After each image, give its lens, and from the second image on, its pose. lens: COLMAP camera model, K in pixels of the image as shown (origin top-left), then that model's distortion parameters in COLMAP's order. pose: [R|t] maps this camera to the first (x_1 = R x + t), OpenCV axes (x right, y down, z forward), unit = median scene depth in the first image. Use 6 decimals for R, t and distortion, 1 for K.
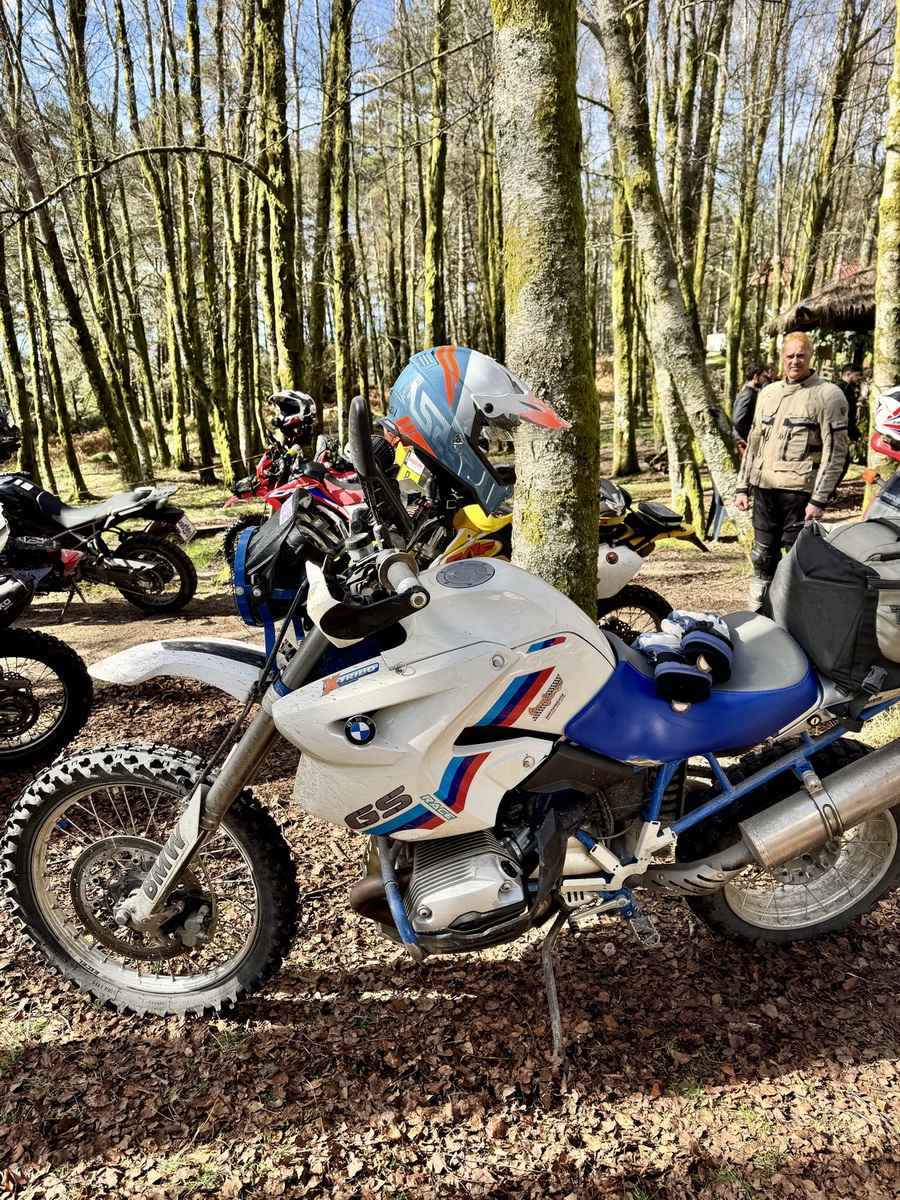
lens RADIAL K [[850.9, 0, 447.0], [0, 850.9, 597.1], [0, 0, 1]] dist [0.102154, -0.140795]
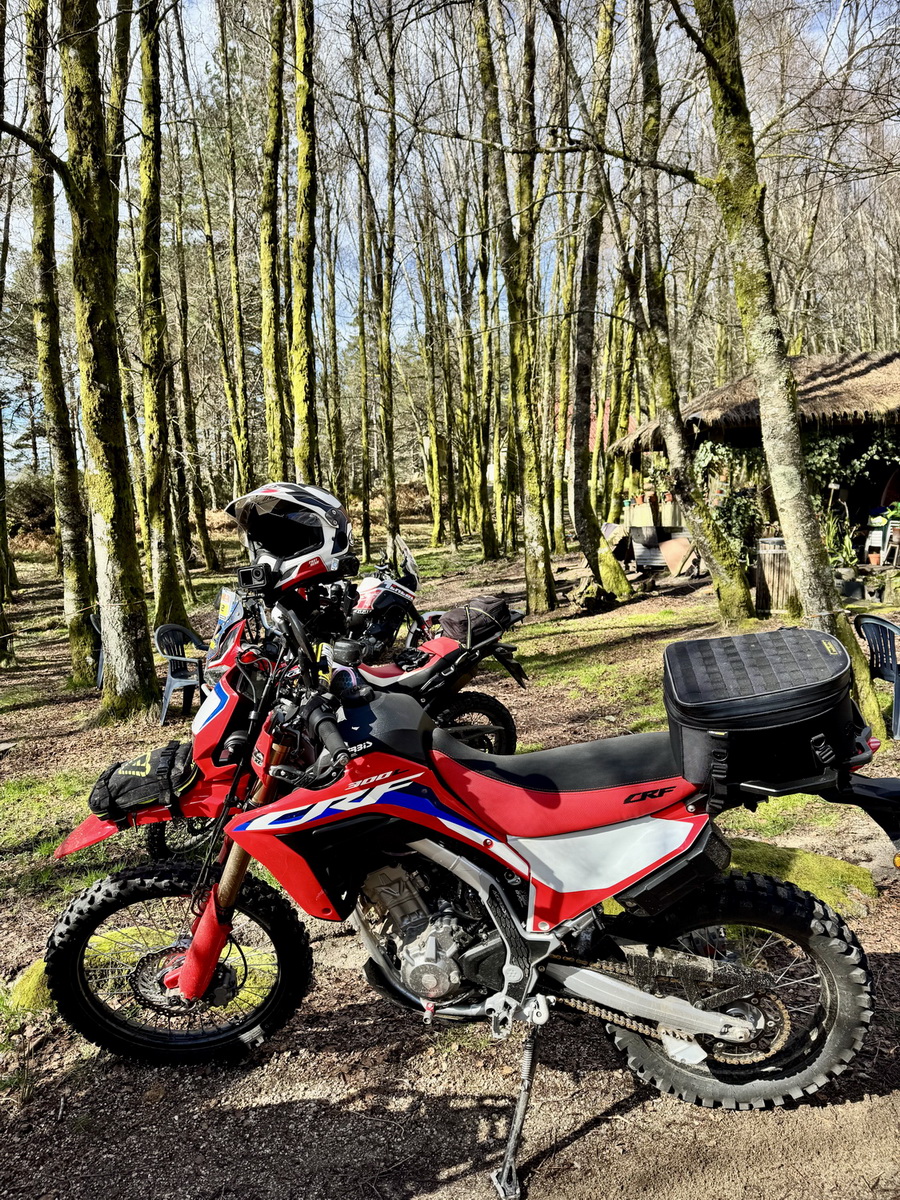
lens RADIAL K [[850.9, 0, 447.0], [0, 850.9, 597.1], [0, 0, 1]] dist [0.102154, -0.140795]
pose [[0.962007, -0.041209, 0.269896, -0.215037], [0.079751, 0.987844, -0.133434, -0.148099], [-0.261116, 0.149889, 0.953599, 0.676783]]
